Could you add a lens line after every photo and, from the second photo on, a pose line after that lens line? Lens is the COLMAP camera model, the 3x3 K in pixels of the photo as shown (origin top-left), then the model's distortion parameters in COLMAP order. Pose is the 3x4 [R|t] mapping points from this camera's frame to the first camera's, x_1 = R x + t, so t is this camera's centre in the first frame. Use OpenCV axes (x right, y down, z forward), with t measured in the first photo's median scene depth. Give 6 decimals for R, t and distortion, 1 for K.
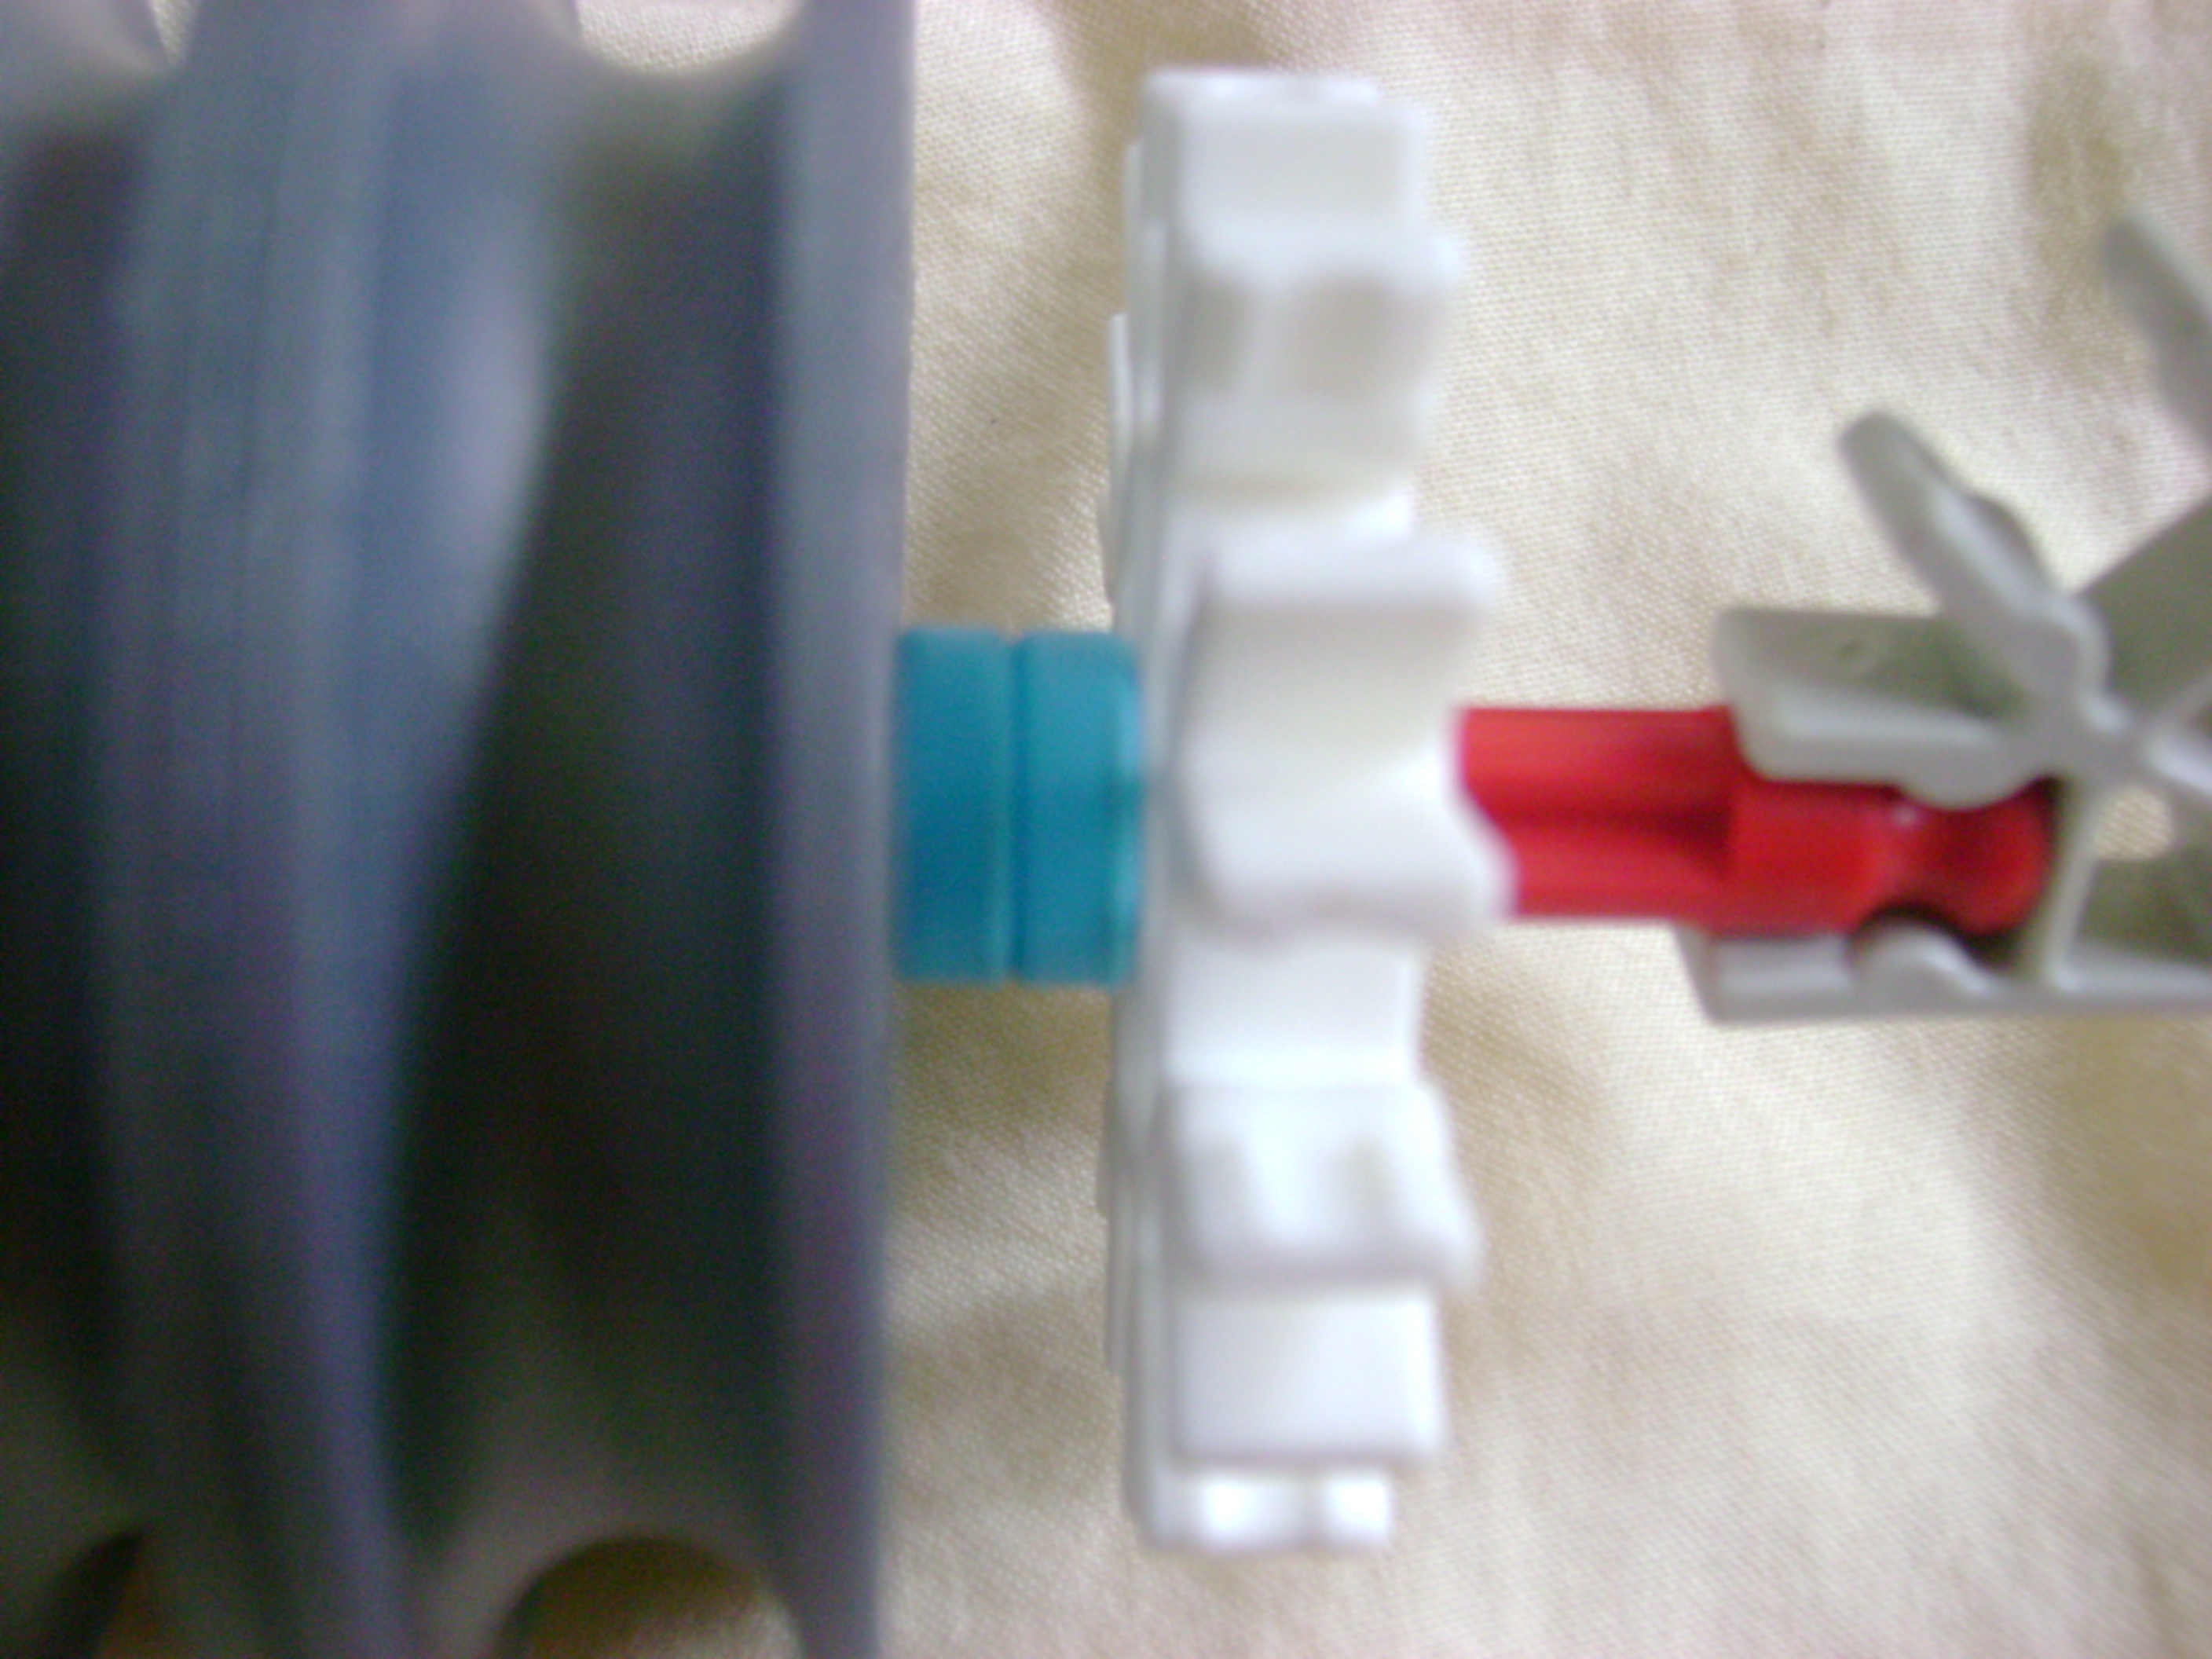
lens RADIAL K [[2758.3, 0, 1106.0], [0, 2758.3, 829.5], [0, 0, 1]] dist [-0.079164, 0.020829]
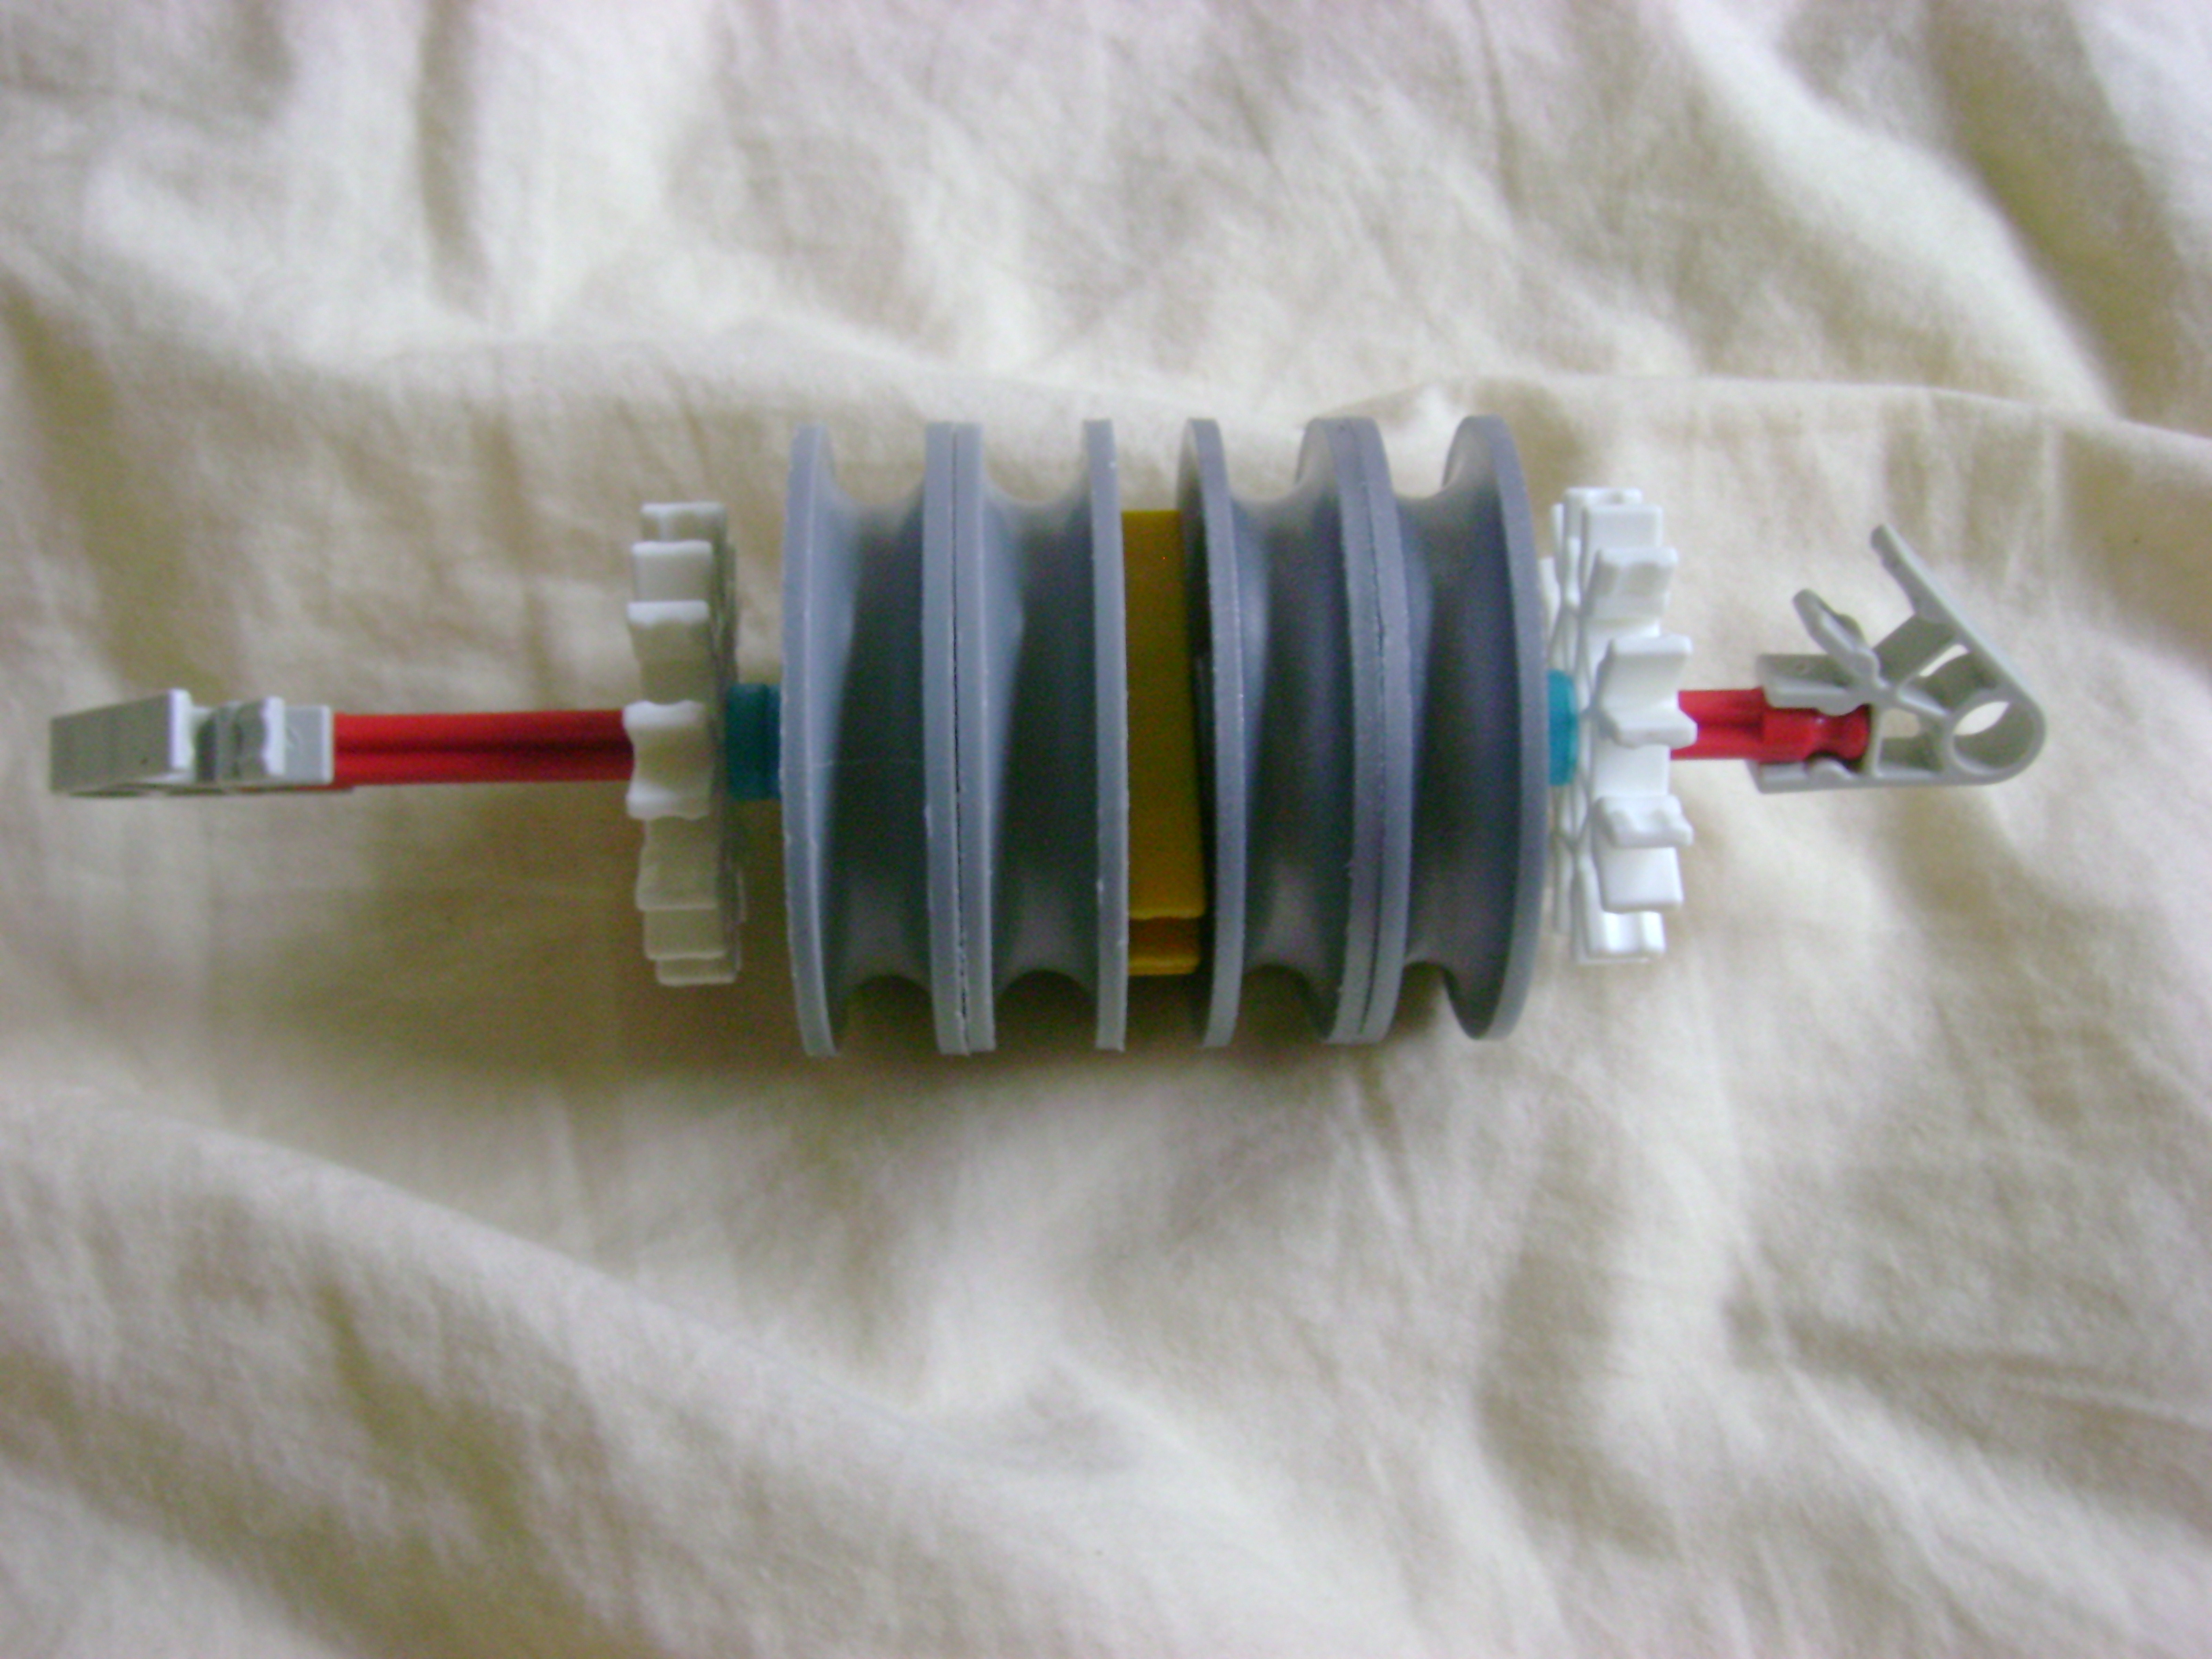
lens RADIAL K [[2758.3, 0, 1106.0], [0, 2758.3, 829.5], [0, 0, 1]] dist [-0.079164, 0.020829]
pose [[0.998601, -0.032654, -0.041583, -0.390810], [0.030949, 0.998680, -0.041004, 0.221855], [0.042867, 0.039659, 0.998293, -2.133895]]
